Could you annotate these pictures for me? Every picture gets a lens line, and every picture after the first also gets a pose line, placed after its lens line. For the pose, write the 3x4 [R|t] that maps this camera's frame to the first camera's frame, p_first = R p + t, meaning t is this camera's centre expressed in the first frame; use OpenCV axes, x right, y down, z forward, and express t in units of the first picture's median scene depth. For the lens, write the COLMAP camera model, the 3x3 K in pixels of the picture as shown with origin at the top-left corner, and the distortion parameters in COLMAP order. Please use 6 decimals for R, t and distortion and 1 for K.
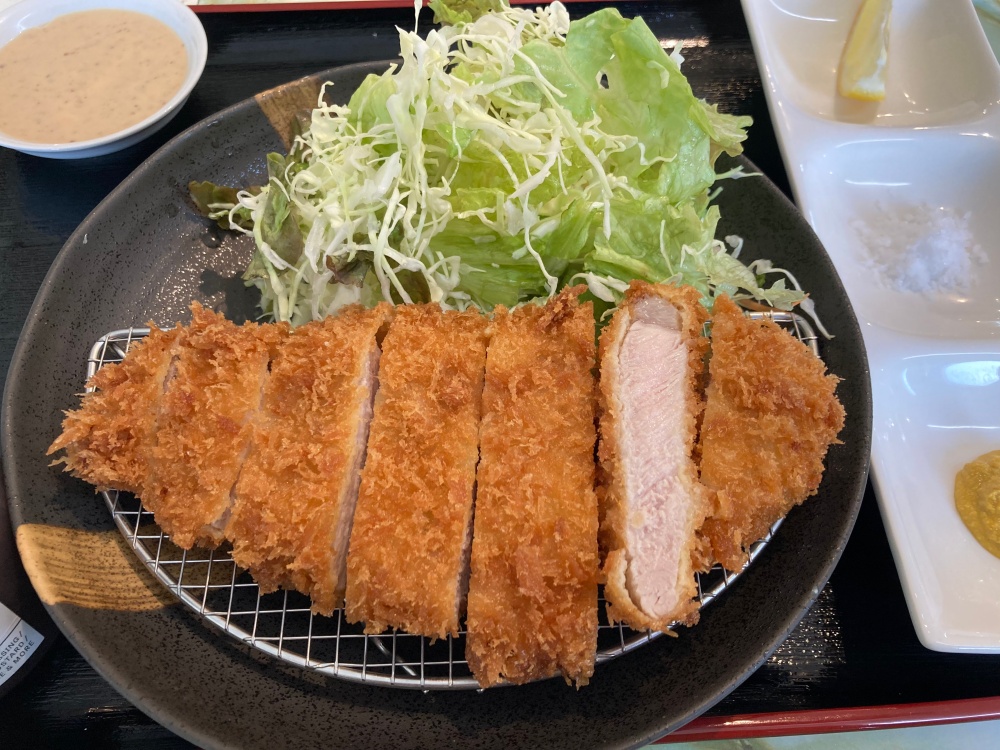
lens RADIAL K [[864.4, 0, 500.0], [0, 864.4, 375.0], [0, 0, 1]] dist [-0.004651, -0.001290]
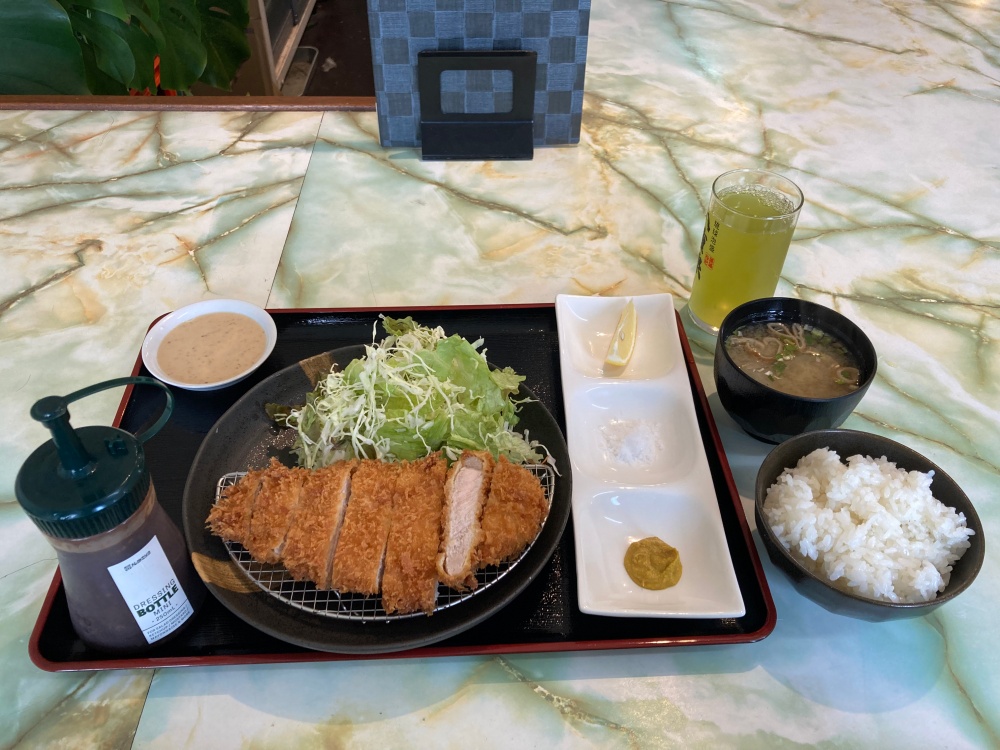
lens RADIAL K [[822.1, 0, 498.6], [0, 822.1, 337.2], [0, 0, 1]] dist [0.006224, 0.005737]
pose [[0.999895, 0.004322, 0.013801, 0.224568], [-0.000473, 0.963561, -0.267488, 0.199051], [-0.014454, 0.267454, 0.963462, -1.247757]]
